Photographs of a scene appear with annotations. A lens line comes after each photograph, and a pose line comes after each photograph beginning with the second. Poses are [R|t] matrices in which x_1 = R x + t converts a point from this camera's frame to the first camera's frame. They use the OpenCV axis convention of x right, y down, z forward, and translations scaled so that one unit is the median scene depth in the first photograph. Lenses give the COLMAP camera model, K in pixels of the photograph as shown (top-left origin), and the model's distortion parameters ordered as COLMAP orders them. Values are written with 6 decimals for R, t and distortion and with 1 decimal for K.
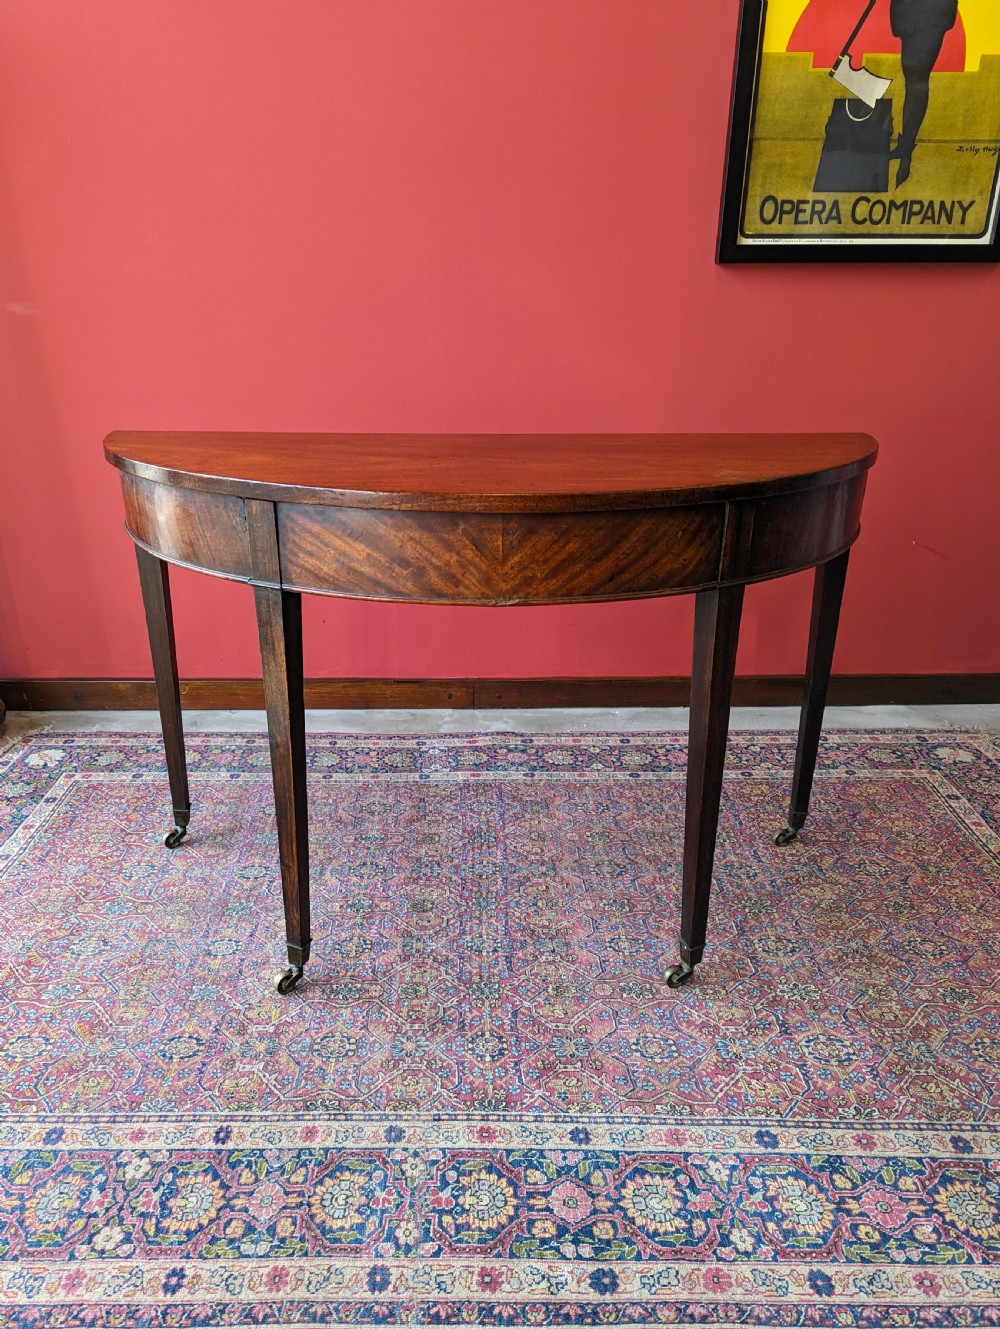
lens RADIAL K [[1014.1, 0, 481.3], [0, 1014.1, 692.7], [0, 0, 1]] dist [0.072916, -0.072487]
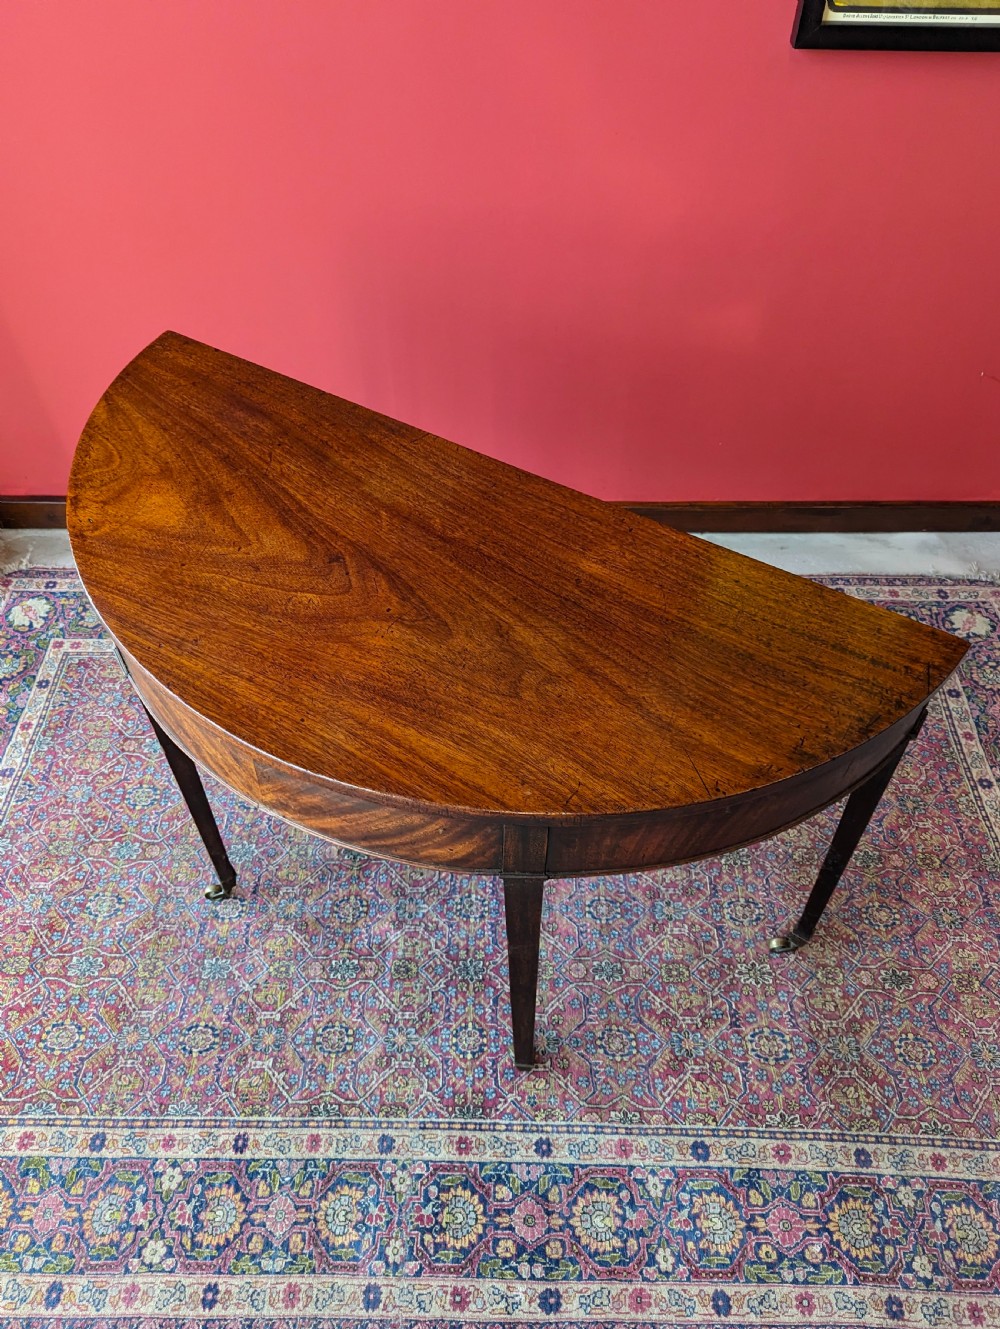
lens RADIAL K [[1043.8, 0, 513.1], [0, 1043.8, 665.1], [0, 0, 1]] dist [0.068041, -0.066458]
pose [[0.999865, 0.016218, 0.002772, 0.050570], [-0.015723, 0.892218, 0.451330, -0.629385], [0.004846, -0.451313, 0.892353, 0.168487]]
